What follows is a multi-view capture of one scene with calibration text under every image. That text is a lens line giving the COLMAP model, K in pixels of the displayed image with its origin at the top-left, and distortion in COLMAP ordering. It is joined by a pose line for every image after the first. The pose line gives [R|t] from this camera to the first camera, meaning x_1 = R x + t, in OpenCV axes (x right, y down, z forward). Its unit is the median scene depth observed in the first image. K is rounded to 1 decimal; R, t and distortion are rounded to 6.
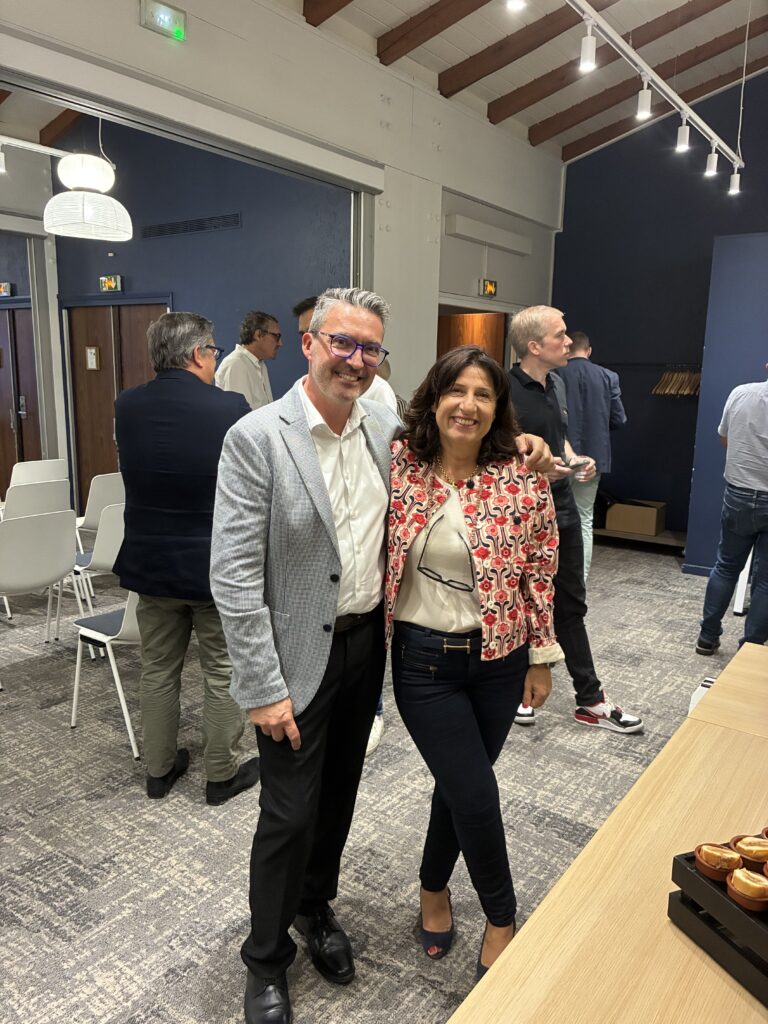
lens RADIAL K [[784.8, 0, 384.0], [0, 784.8, 512.0], [0, 0, 1]] dist [0.009659, 0.000111]
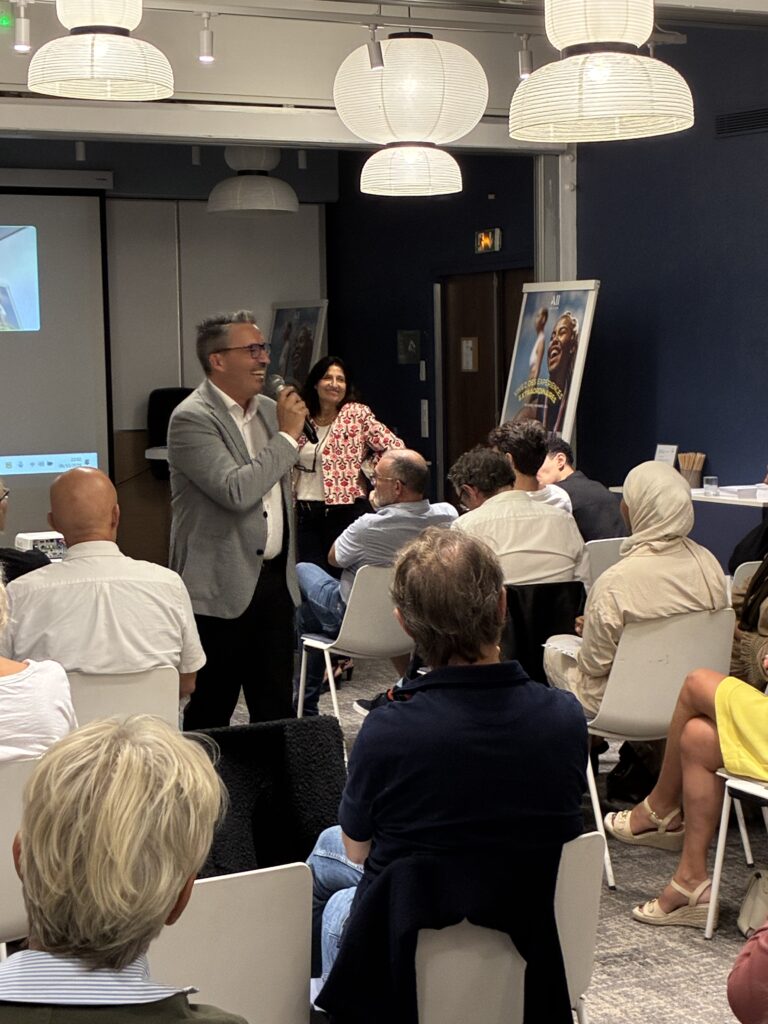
lens RADIAL K [[1916.5, 0, 403.8], [0, 1916.5, 511.6], [0, 0, 1]] dist [0.161027, -2.036167]
pose [[0.886411, -0.004814, -0.462875, 2.580912], [-0.041824, 0.995023, -0.090442, 0.639045], [0.461007, 0.099528, 0.881798, -3.297950]]
